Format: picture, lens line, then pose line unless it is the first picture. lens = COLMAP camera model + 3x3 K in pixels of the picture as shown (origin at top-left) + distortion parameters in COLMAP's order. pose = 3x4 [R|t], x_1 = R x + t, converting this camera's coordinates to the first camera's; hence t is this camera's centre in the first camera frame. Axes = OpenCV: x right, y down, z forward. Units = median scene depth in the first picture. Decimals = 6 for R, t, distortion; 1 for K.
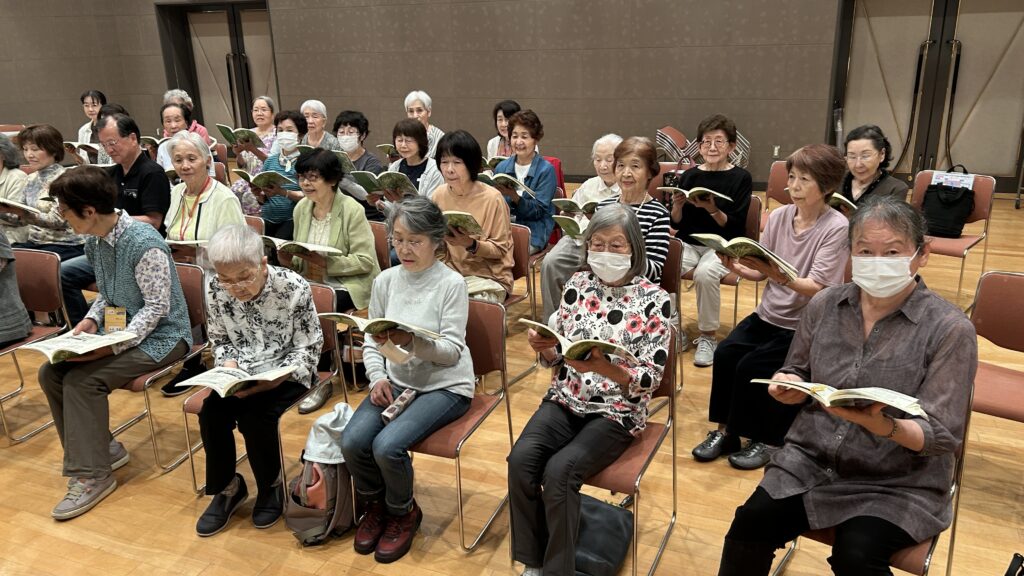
lens RADIAL K [[854.0, 0, 490.0], [0, 854.0, 286.3], [0, 0, 1]] dist [0.052583, -0.114308]
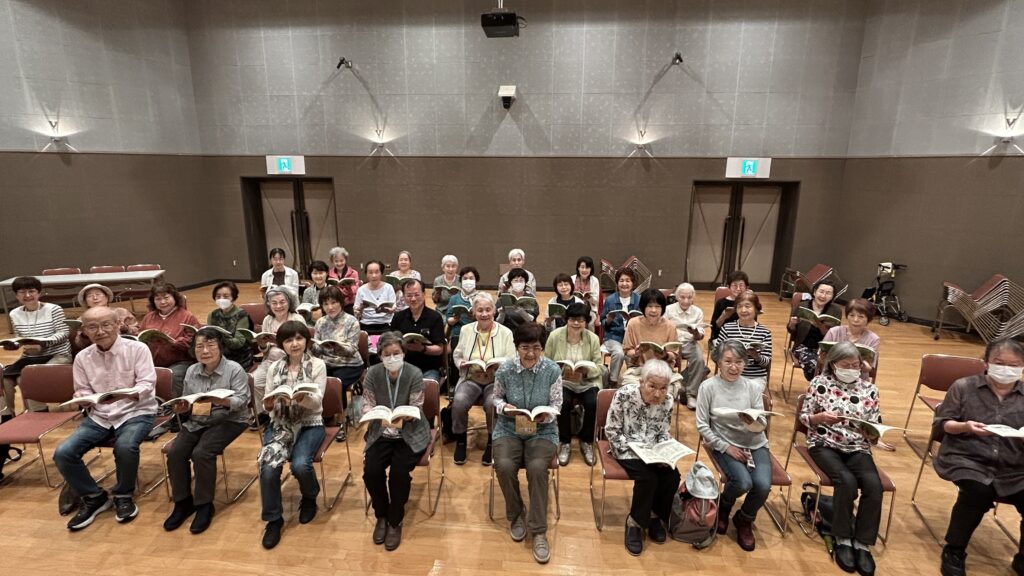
lens RADIAL K [[537.1, 0, 512.0], [0, 537.1, 288.0], [0, 0, 1]] dist [-0.001893, -0.001007]
pose [[0.943955, -0.035106, 0.328203, -0.450648], [0.062550, 0.995337, -0.073435, -0.080880], [-0.324095, 0.089848, 0.941748, 0.034364]]
